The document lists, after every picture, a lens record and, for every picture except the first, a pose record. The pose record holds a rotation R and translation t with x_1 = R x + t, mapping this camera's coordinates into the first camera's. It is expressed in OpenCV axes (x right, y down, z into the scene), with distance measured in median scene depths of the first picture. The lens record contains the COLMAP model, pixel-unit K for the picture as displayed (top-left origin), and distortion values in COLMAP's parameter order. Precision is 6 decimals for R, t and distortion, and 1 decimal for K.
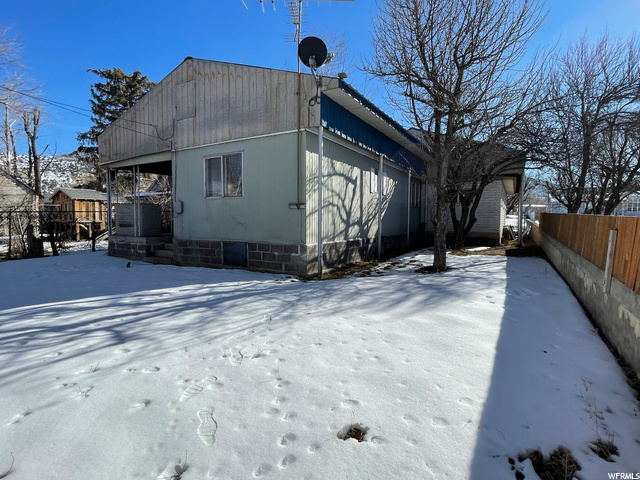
lens RADIAL K [[333.9, 0, 319.3], [0, 333.9, 254.6], [0, 0, 1]] dist [0.000072, -0.000137]
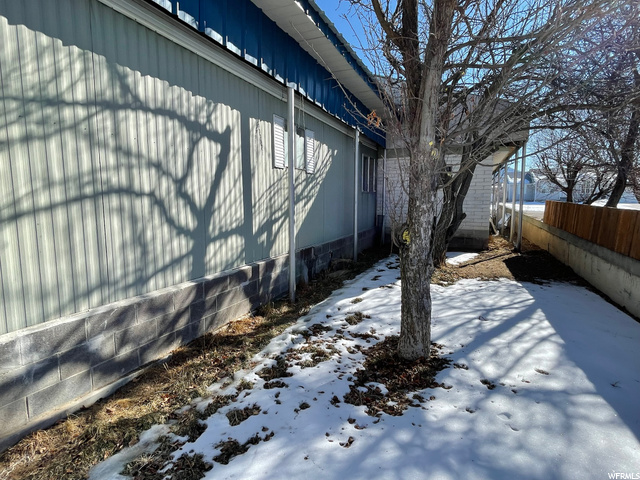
lens RADIAL K [[337.9, 0, 320.0], [0, 337.9, 240.0], [0, 0, 1]] dist [0.001741, 0.000112]
pose [[0.992917, -0.017721, 0.117480, 0.172478], [0.017271, 0.999839, 0.004842, -0.083583], [-0.117547, -0.002778, 0.993063, 0.534637]]
